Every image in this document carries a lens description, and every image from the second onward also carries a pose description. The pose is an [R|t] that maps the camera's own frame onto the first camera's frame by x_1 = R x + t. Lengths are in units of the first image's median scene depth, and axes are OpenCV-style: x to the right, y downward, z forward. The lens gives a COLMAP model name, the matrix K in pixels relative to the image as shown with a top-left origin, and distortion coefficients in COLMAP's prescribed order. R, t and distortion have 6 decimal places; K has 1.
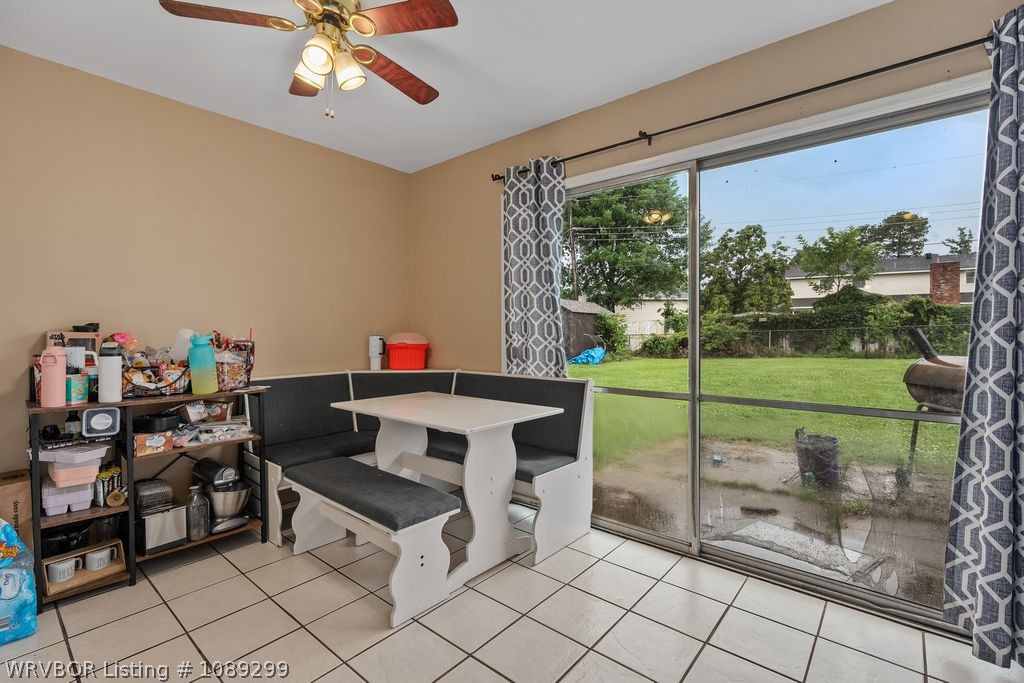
lens RADIAL K [[464.0, 0, 511.3], [0, 464.0, 337.3], [0, 0, 1]] dist [-0.000621, 0.000478]
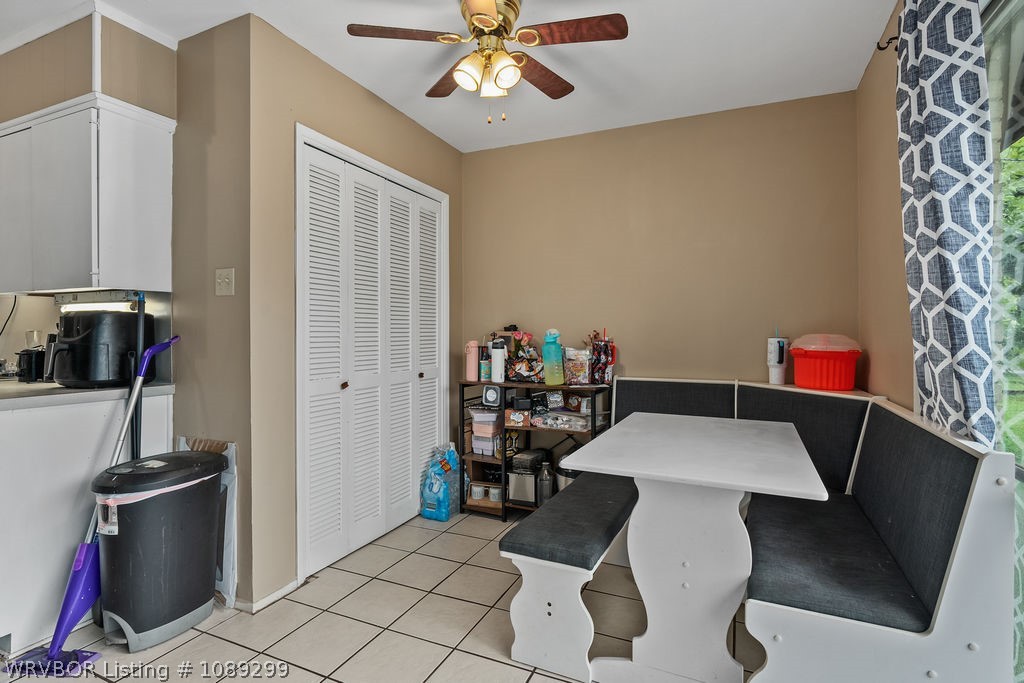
lens RADIAL K [[509.4, 0, 511.4], [0, 509.4, 332.1], [0, 0, 1]] dist [0.000833, 0.000045]
pose [[0.276215, 0.001591, -0.961095, 0.590194], [-0.014895, 0.999886, -0.002626, -0.005773], [0.960980, 0.015041, 0.276207, 0.608058]]
